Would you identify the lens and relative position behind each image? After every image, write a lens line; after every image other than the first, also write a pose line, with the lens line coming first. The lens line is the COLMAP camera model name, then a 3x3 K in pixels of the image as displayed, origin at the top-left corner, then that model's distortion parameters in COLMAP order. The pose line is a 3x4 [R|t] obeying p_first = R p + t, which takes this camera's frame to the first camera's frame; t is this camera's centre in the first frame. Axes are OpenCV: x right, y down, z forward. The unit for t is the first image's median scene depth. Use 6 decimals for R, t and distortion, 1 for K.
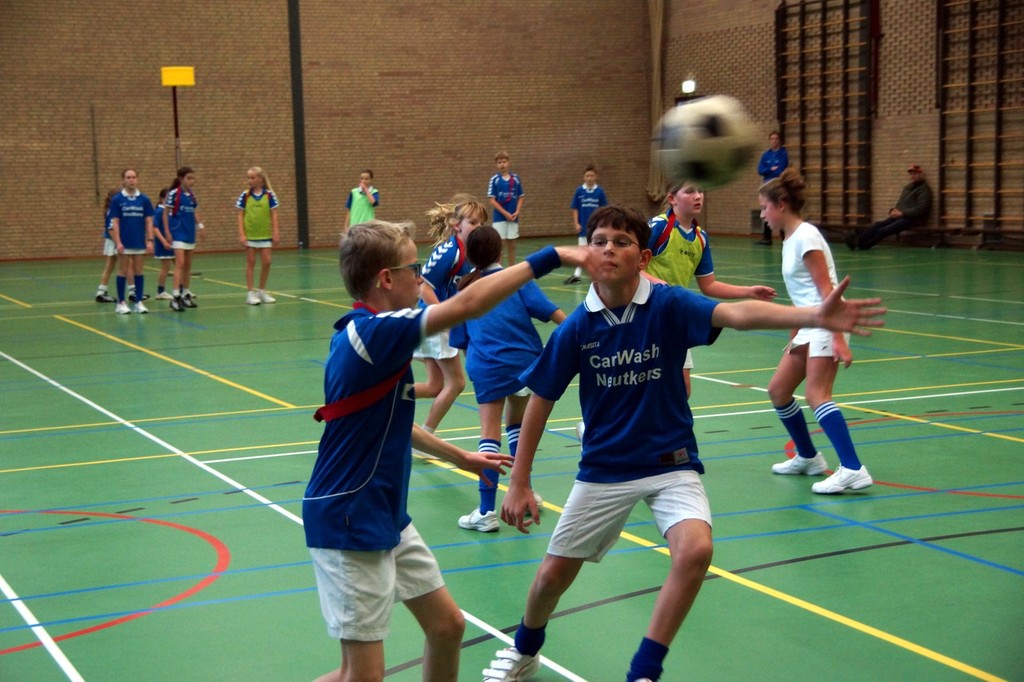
lens RADIAL K [[1767.8, 0, 511.8], [0, 1767.8, 346.2], [0, 0, 1]] dist [0.385154, 0.000000]
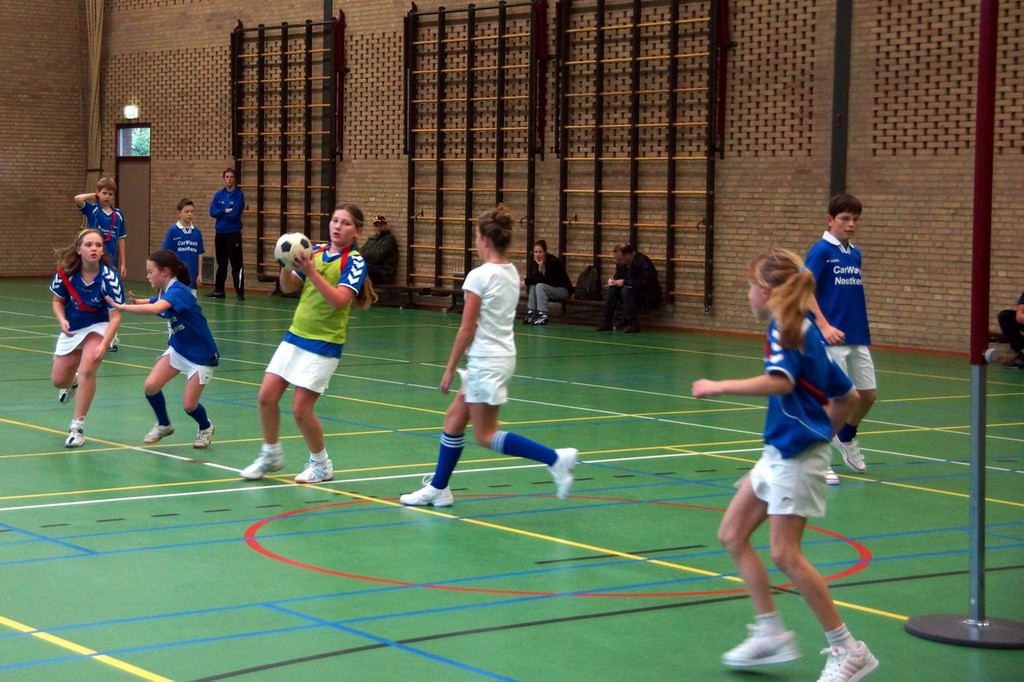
lens RADIAL K [[2334.0, 0, 517.8], [0, 2334.0, 335.9], [0, 0, 1]] dist [0.137463, 0.000000]
pose [[0.982527, 0.030771, 0.183558, 0.078241], [-0.022559, 0.998656, -0.046663, 0.011635], [-0.184747, 0.041707, 0.981901, -0.142678]]
